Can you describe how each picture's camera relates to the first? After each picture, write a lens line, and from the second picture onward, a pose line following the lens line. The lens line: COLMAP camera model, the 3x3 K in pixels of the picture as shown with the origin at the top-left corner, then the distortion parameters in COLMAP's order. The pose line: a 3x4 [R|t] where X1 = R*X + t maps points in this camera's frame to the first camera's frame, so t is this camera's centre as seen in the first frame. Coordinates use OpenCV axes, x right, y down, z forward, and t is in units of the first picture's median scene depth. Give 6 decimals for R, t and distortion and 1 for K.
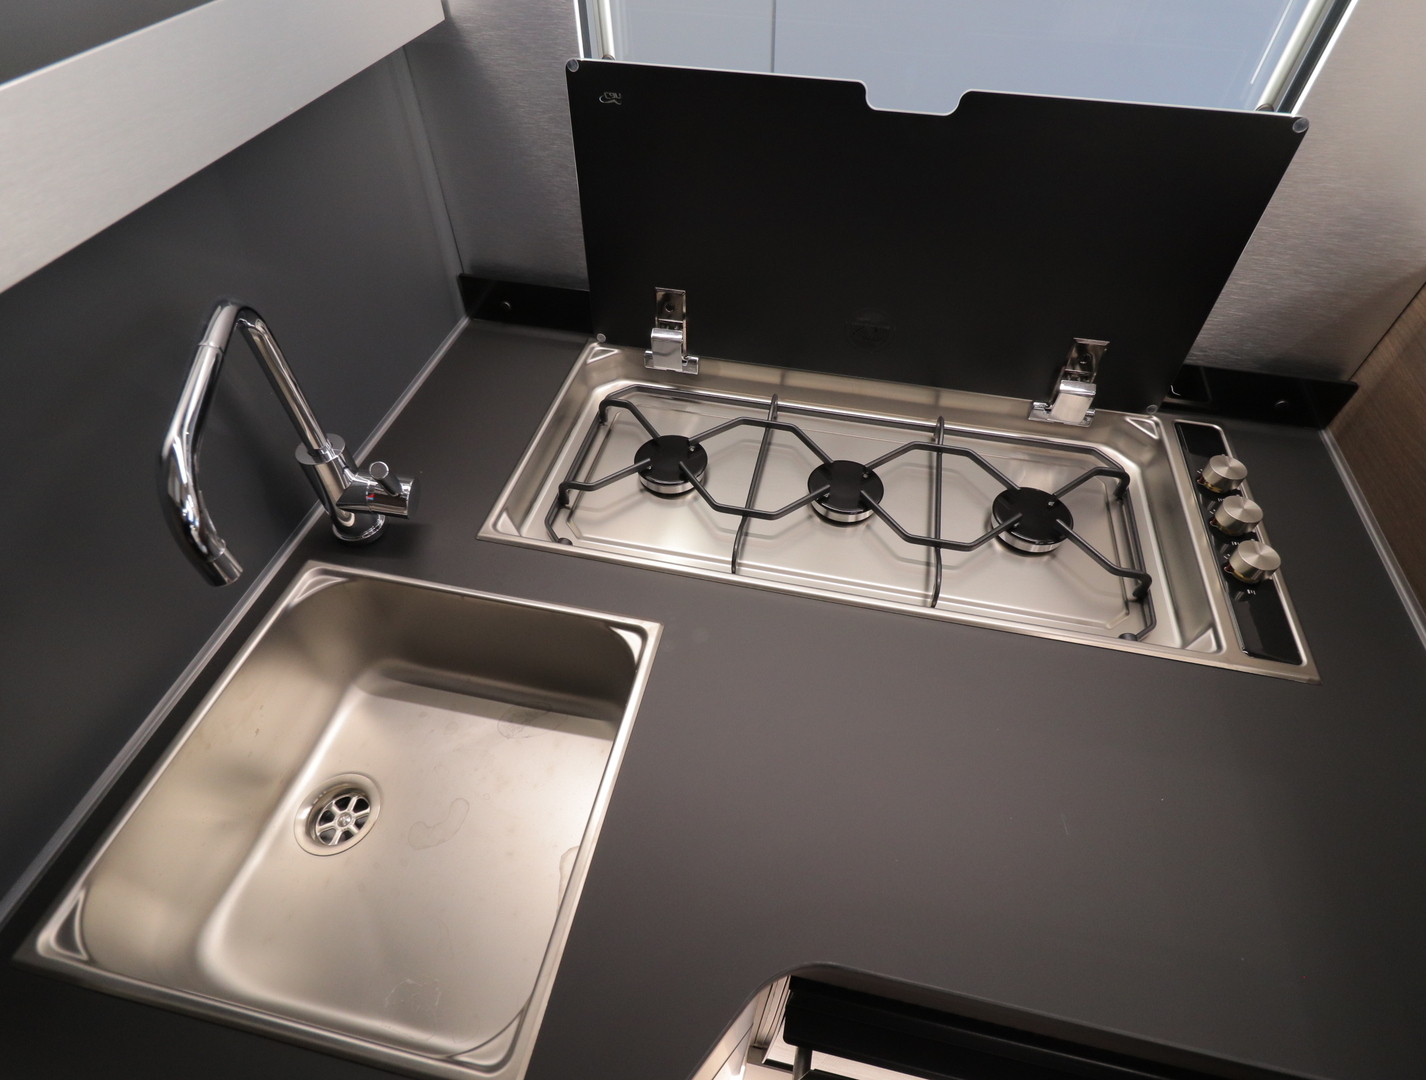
lens RADIAL K [[752.6, 0, 713.0], [0, 752.6, 536.5], [0, 0, 1]] dist [-0.000271, -0.000670]
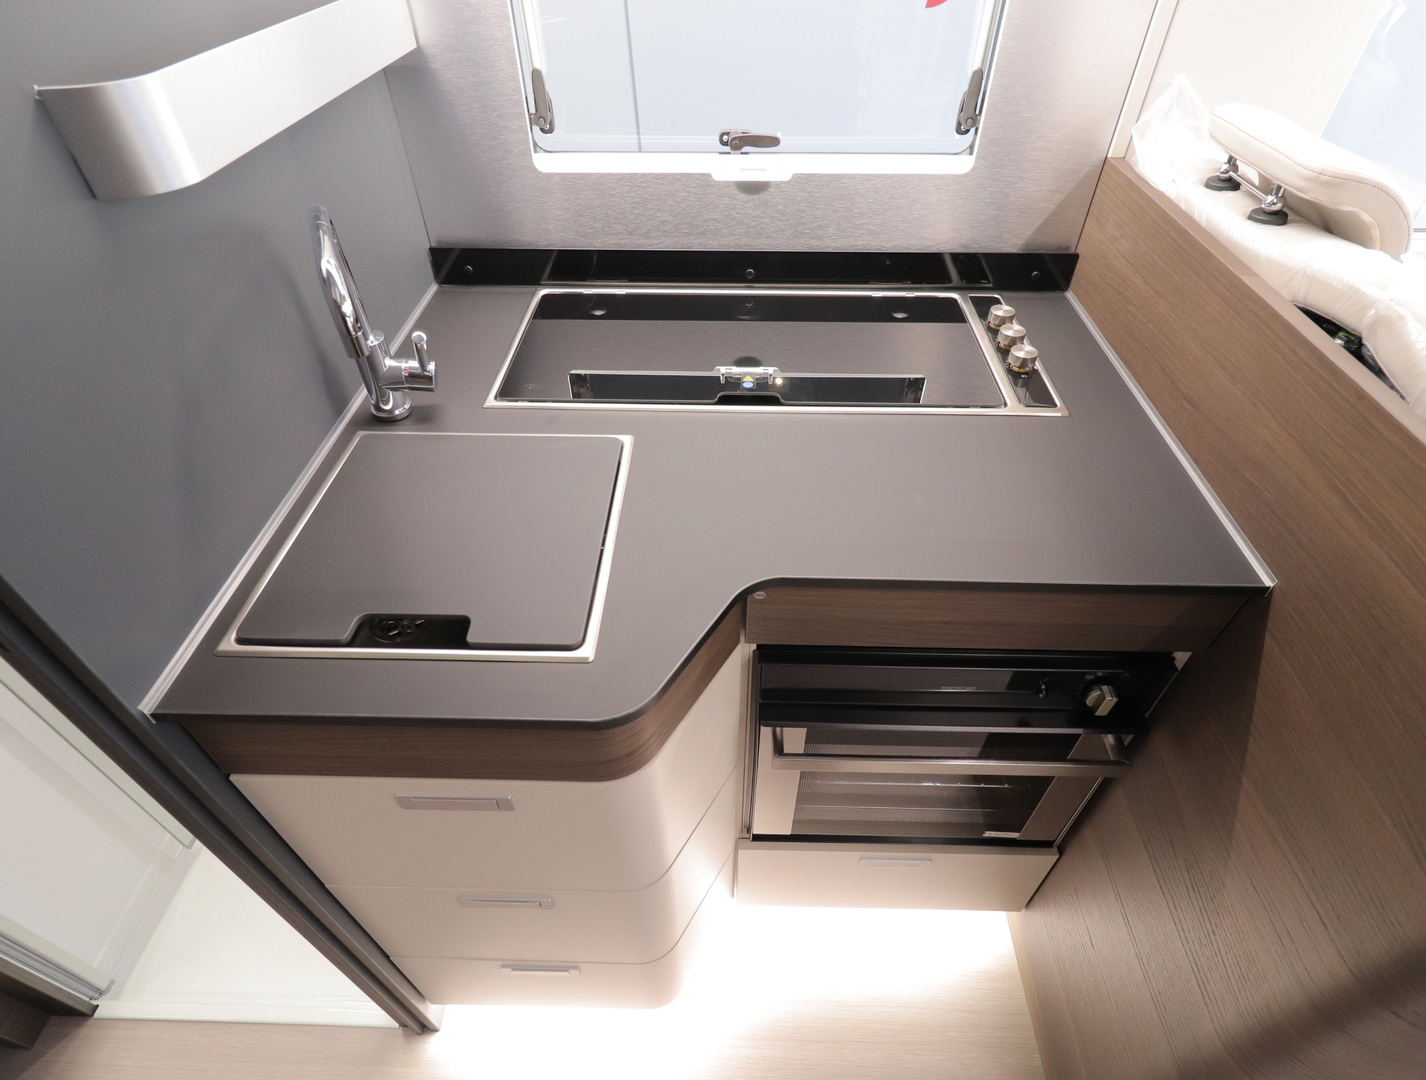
lens RADIAL K [[752.6, 0, 713.3], [0, 752.6, 536.8], [0, 0, 1]] dist [-0.000271, -0.000670]
pose [[0.982928, -0.132742, 0.127407, -0.114129], [0.142902, 0.986952, -0.074190, 0.378916], [-0.115897, 0.091130, 0.989072, -0.346615]]
